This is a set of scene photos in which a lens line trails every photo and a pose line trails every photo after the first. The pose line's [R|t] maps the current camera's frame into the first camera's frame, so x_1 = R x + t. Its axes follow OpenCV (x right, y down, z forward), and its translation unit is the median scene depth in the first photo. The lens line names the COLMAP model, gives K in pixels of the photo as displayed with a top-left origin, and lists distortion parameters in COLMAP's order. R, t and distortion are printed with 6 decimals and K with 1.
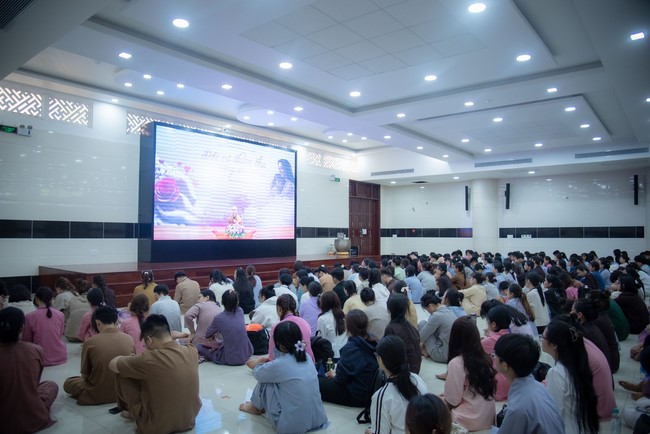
lens RADIAL K [[446.5, 0, 320.0], [0, 446.5, 212.7], [0, 0, 1]] dist [-0.088227, 0.040446]
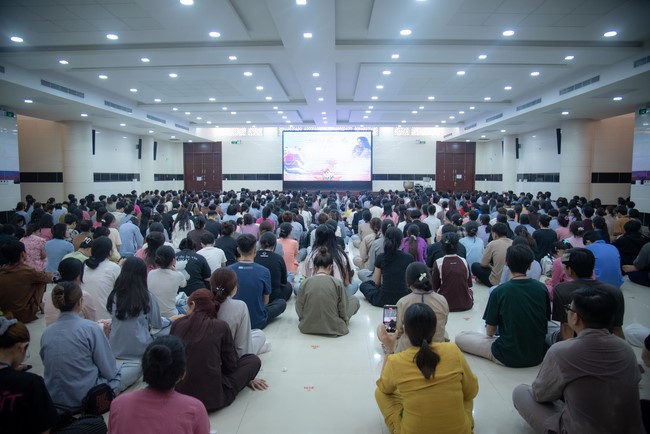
lens RADIAL K [[446.5, 0, 325.4], [0, 446.5, 211.6], [0, 0, 1]] dist [-0.088227, 0.040446]
pose [[0.594929, 0.059083, -0.801604, 1.261907], [0.038917, 0.994008, 0.102148, -0.007734], [0.802836, -0.091967, 0.589064, -0.194864]]
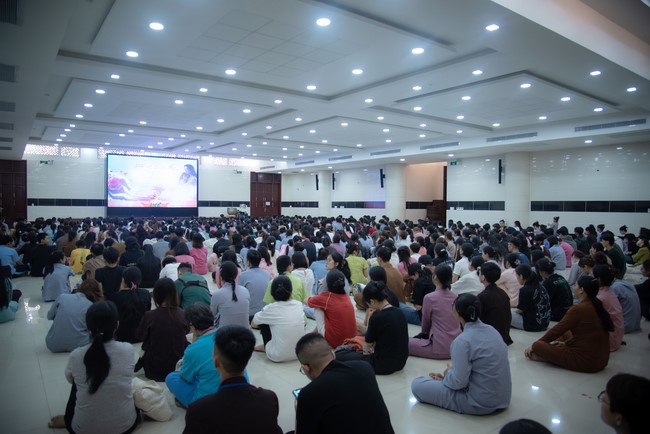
lens RADIAL K [[446.5, 0, 310.6], [0, 446.5, 217.8], [0, 0, 1]] dist [-0.088227, 0.040446]
pose [[0.957327, 0.014800, -0.288629, 0.923494], [0.006942, 0.997222, 0.074160, -0.030079], [0.288924, -0.072999, 0.954565, -0.616153]]
